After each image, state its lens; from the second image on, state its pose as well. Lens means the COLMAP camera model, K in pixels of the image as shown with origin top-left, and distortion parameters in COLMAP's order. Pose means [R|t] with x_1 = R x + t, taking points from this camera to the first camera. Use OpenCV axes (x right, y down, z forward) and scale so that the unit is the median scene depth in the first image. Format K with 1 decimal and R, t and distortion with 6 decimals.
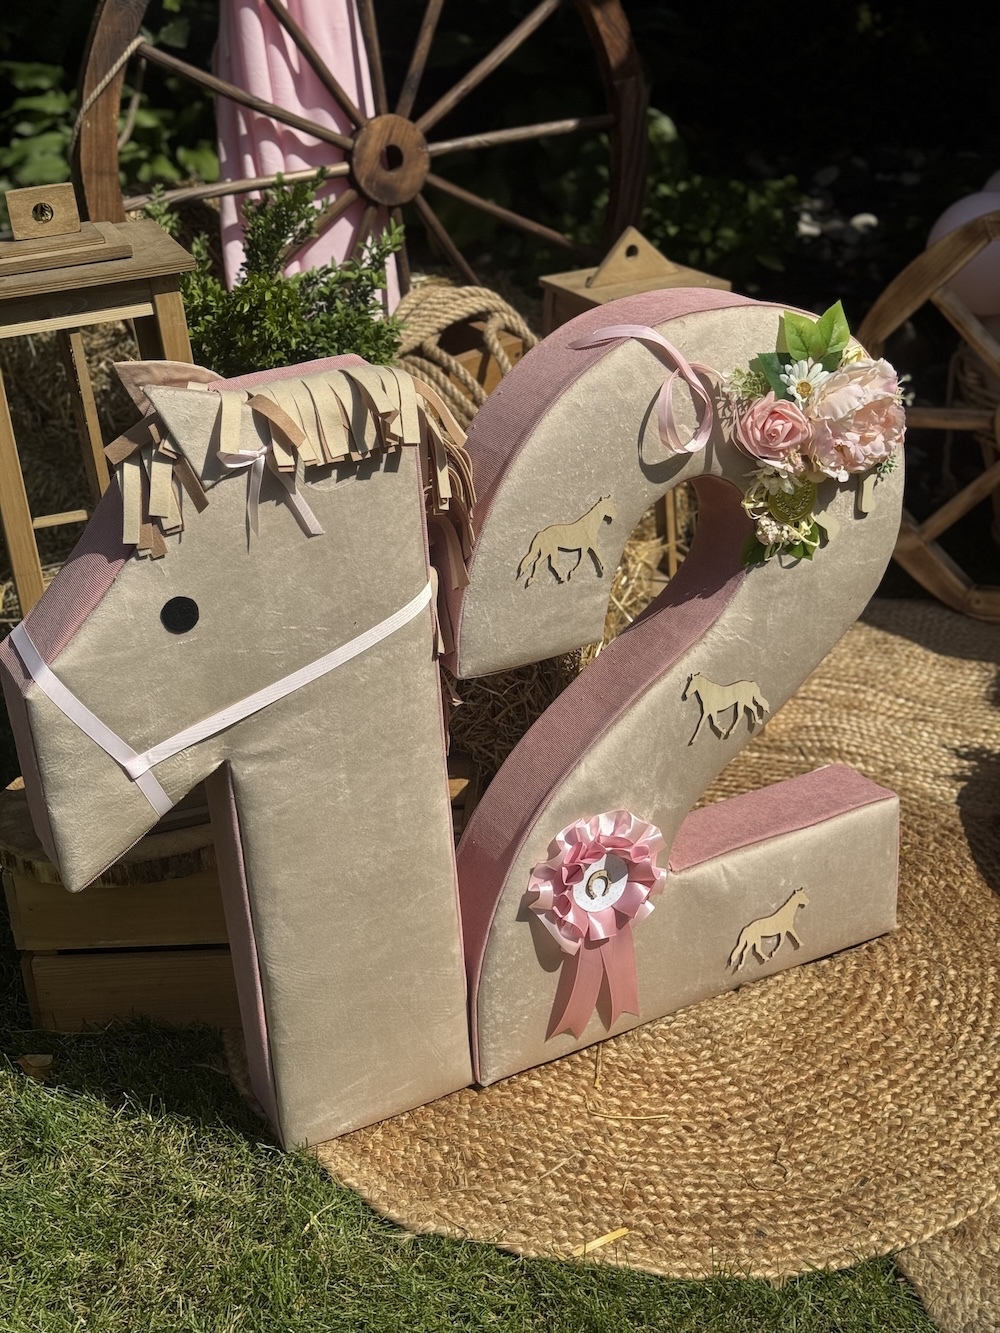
lens RADIAL K [[1904.5, 0, 483.7], [0, 1904.5, 609.1], [0, 0, 1]] dist [0.151806, 0.000000]
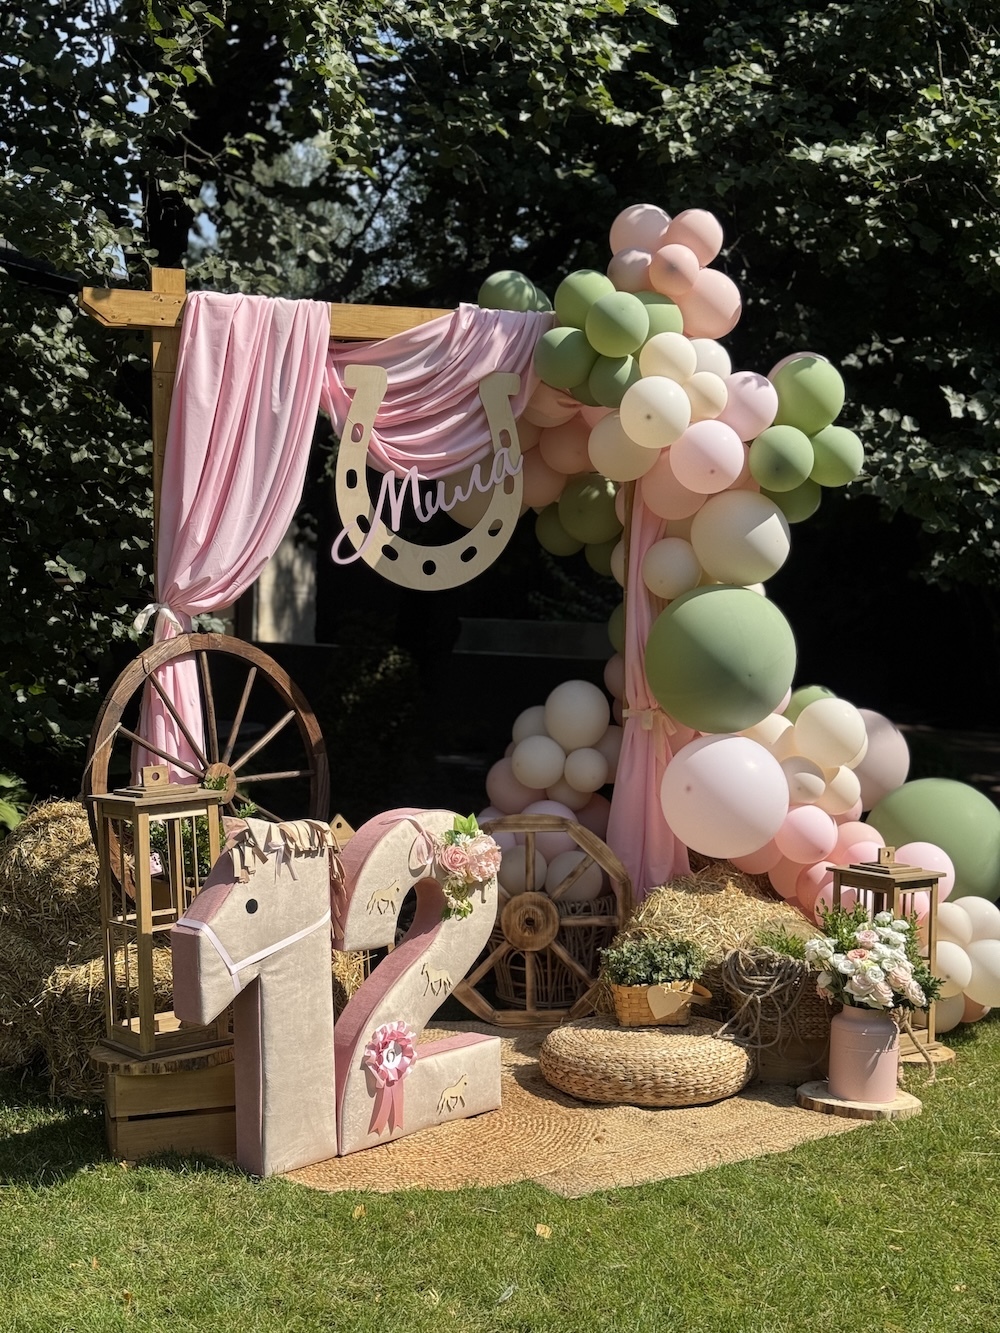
lens RADIAL K [[1858.7, 0, 472.3], [0, 1858.7, 679.7], [0, 0, 1]] dist [0.129058, 0.000000]
pose [[0.951010, 0.037746, 0.306848, -0.563412], [0.080901, 0.927551, -0.364836, 0.561731], [-0.298388, 0.371787, 0.879056, -1.195523]]
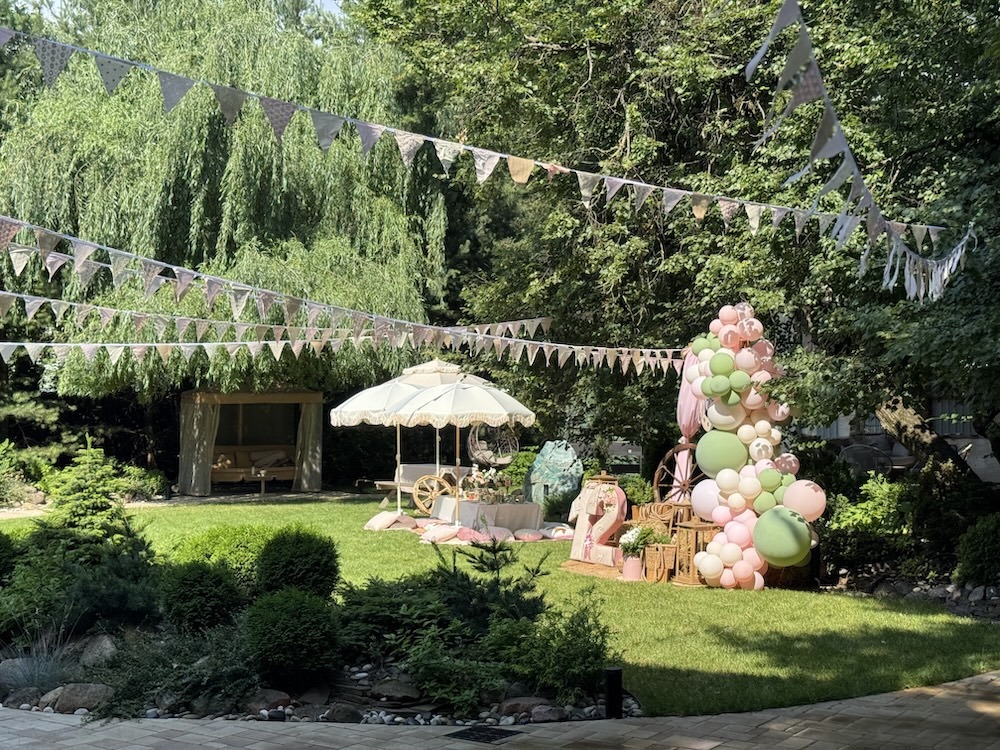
lens RADIAL K [[1394.4, 0, 497.1], [0, 1394.4, 378.0], [0, 0, 1]] dist [0.129058, 0.000000]
pose [[0.152854, 0.015590, -0.988126, 6.970461], [-0.434370, 0.899173, -0.053007, -0.020022], [0.887670, 0.437315, 0.144214, -0.781436]]
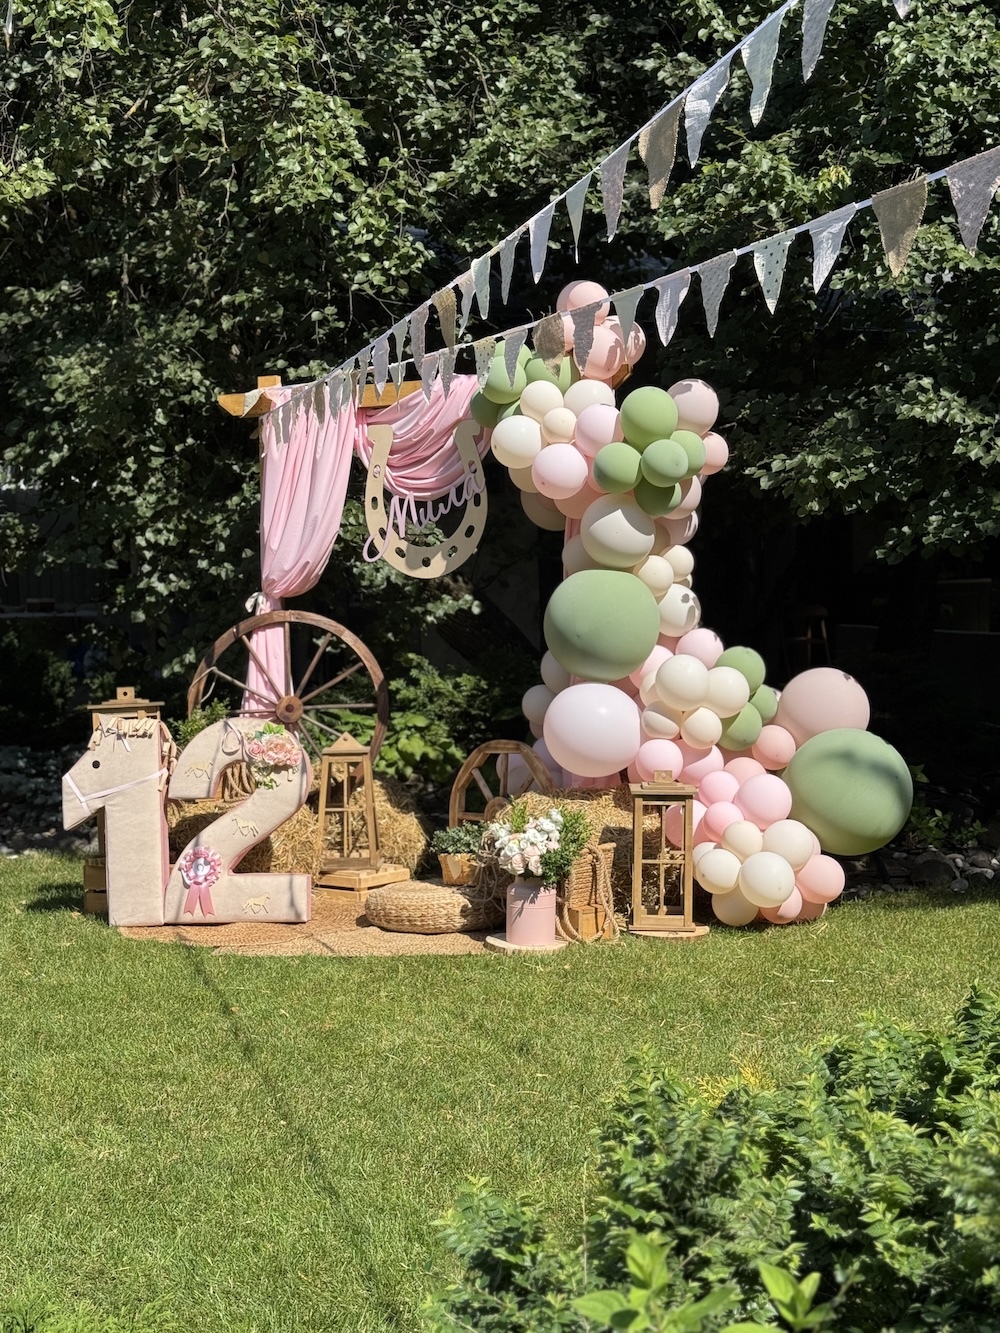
lens RADIAL K [[1858.7, 0, 487.8], [0, 1858.7, 667.3], [0, 0, 1]] dist [0.129058, 0.000000]
pose [[0.903898, 0.045109, -0.425362, 2.104877], [-0.200236, 0.923361, -0.327582, 0.867801], [0.377986, 0.381274, 0.843657, -2.010690]]
